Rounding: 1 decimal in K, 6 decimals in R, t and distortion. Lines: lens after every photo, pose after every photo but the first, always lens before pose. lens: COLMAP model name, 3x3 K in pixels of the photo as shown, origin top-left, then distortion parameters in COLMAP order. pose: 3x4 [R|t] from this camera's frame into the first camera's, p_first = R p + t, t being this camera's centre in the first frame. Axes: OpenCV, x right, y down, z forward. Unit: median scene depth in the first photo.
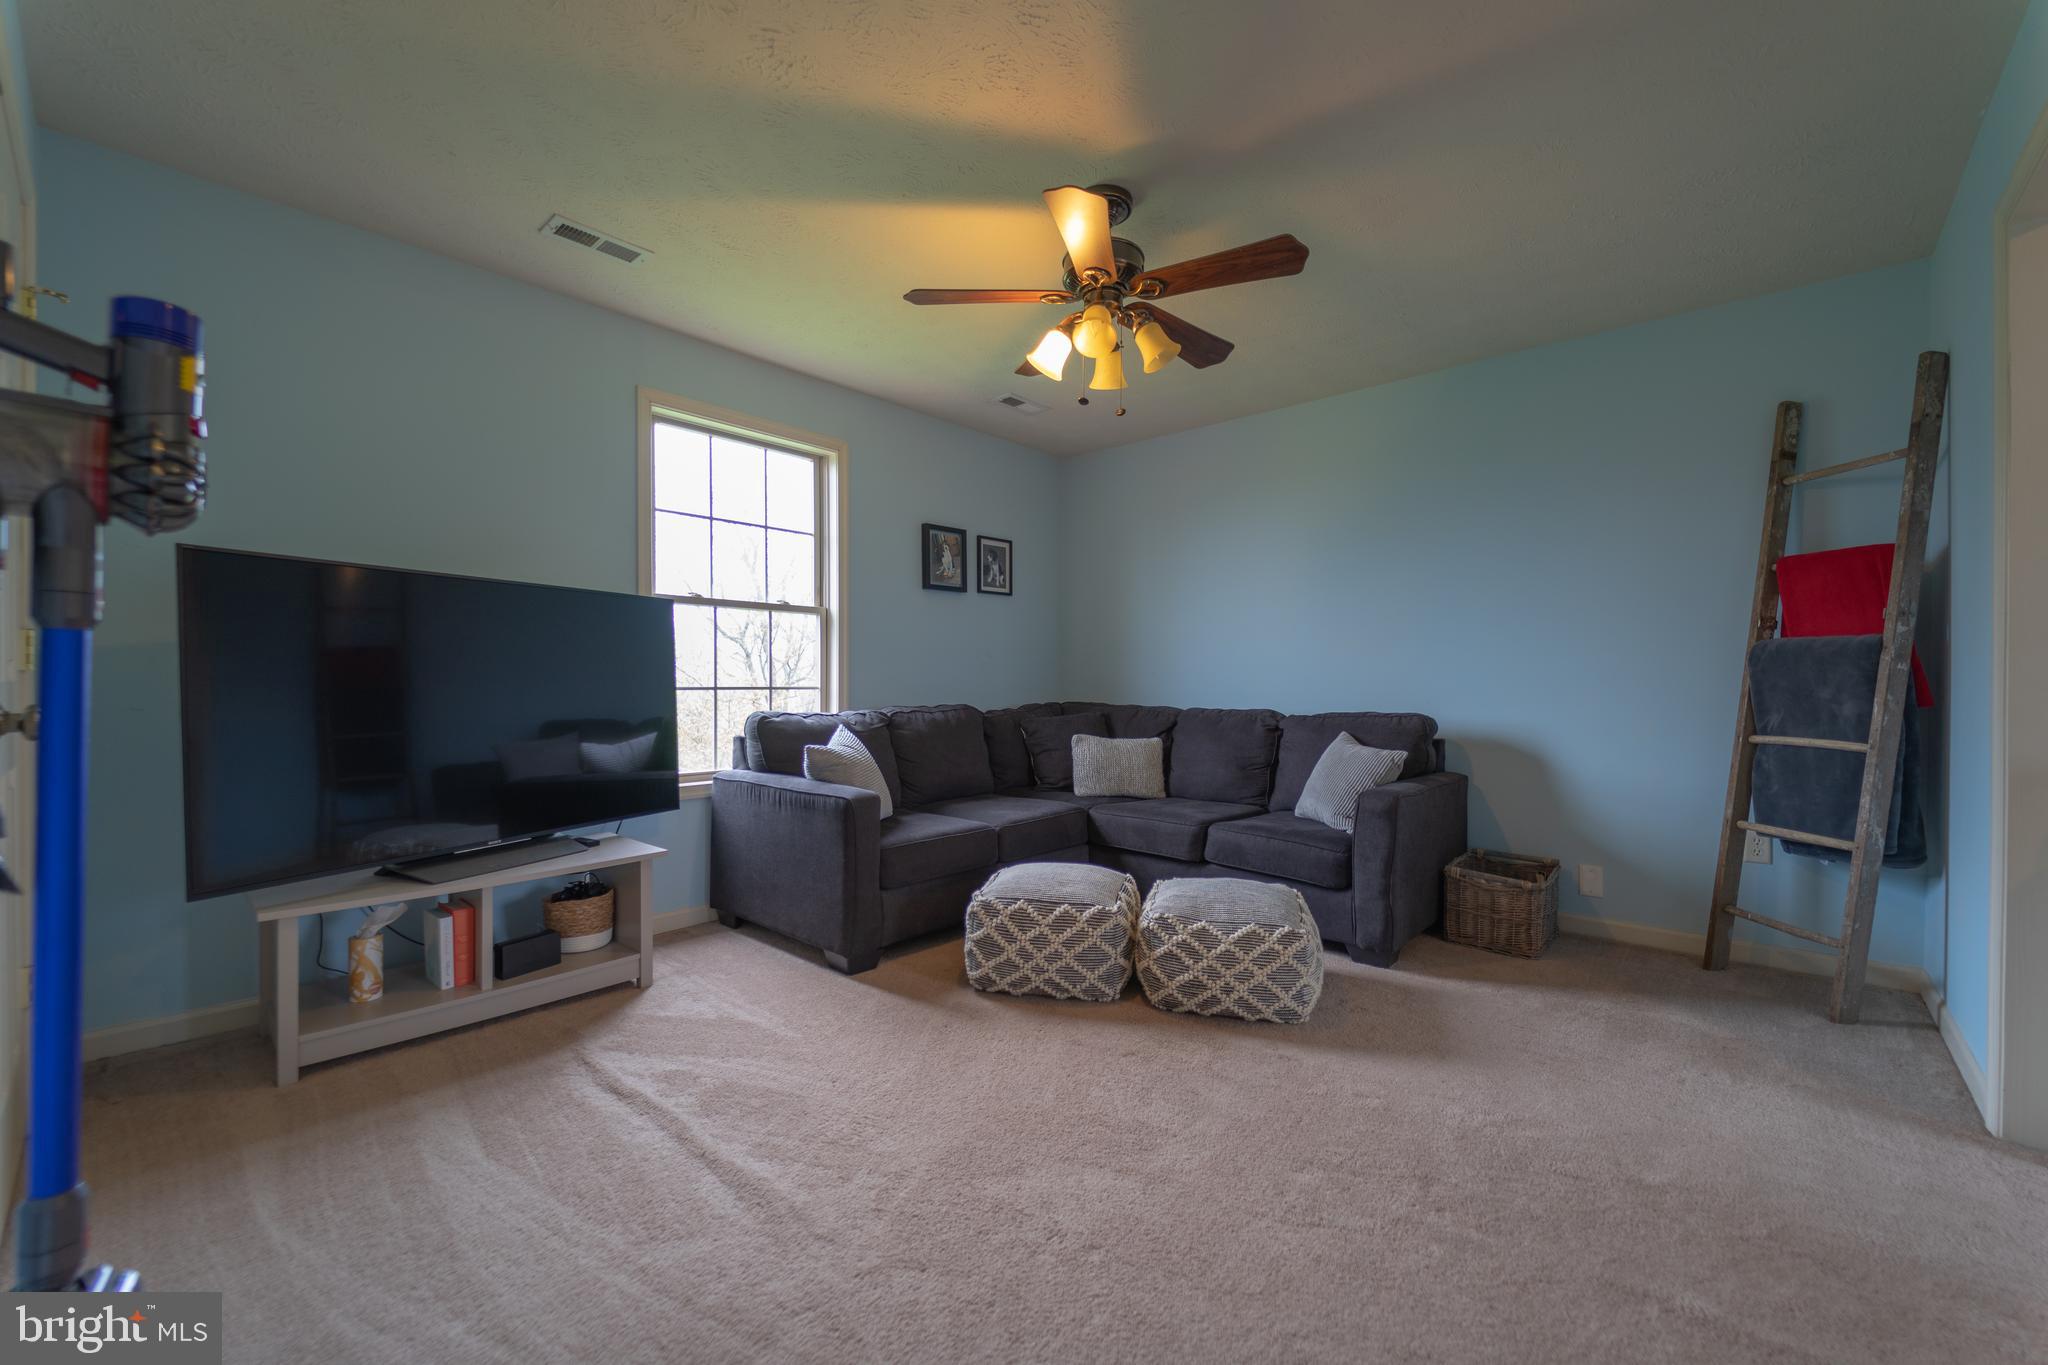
lens RADIAL K [[811.3, 0, 1029.7], [0, 811.3, 688.7], [0, 0, 1]] dist [0.019214, -0.014826]
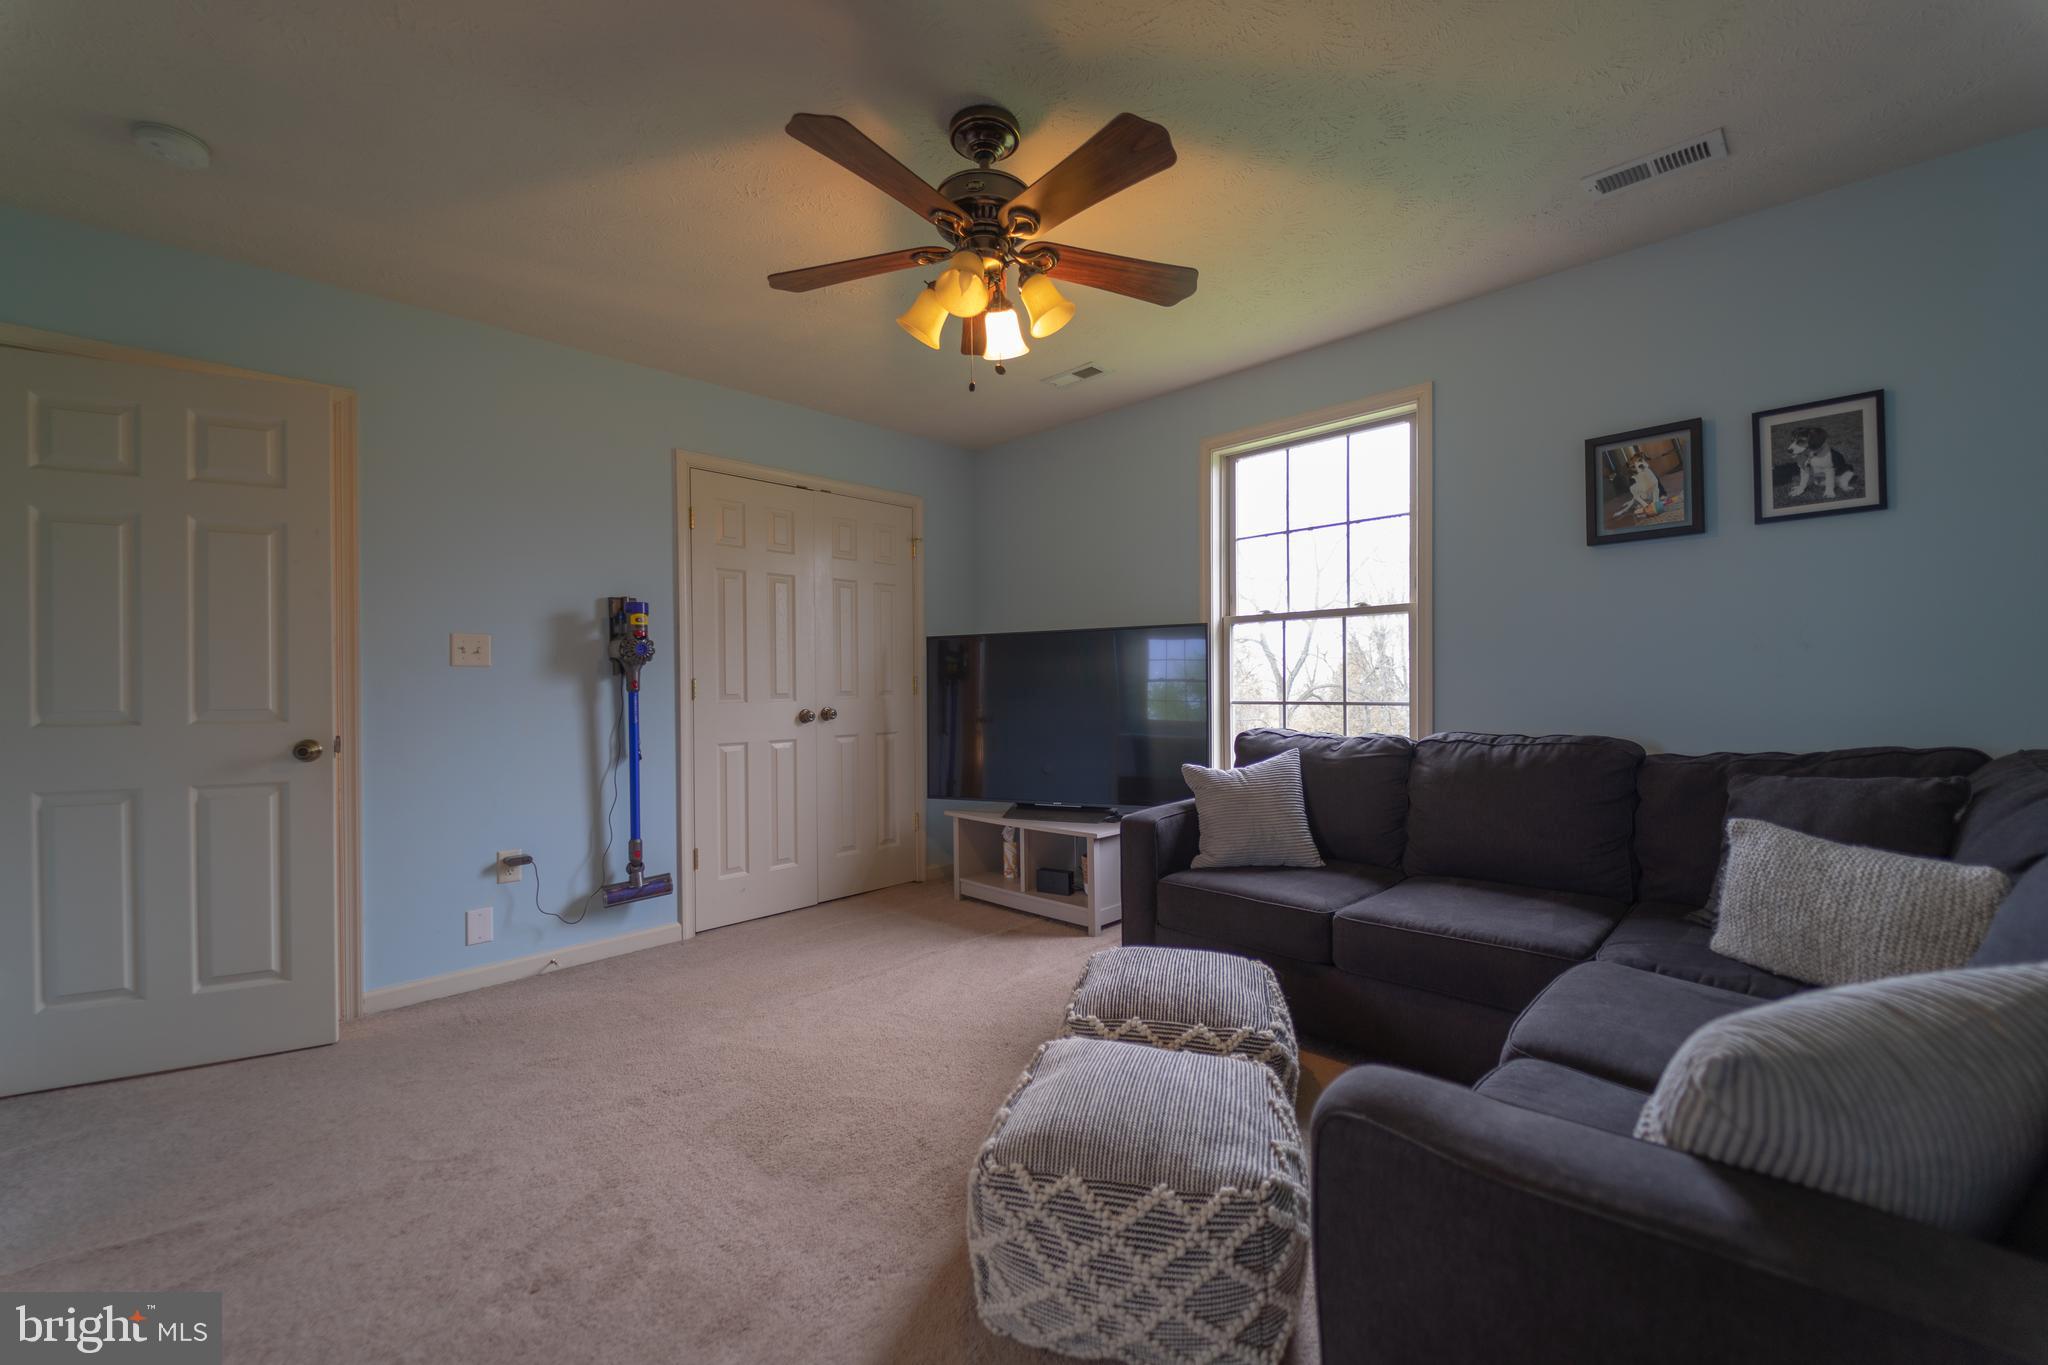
lens RADIAL K [[811.3, 0, 1029.7], [0, 811.3, 688.7], [0, 0, 1]] dist [0.019214, -0.014826]
pose [[-0.037784, 0.001481, -0.999285, 0.557380], [0.001053, 0.999998, 0.001443, -0.017399], [0.999285, -0.000998, -0.037786, 0.655244]]
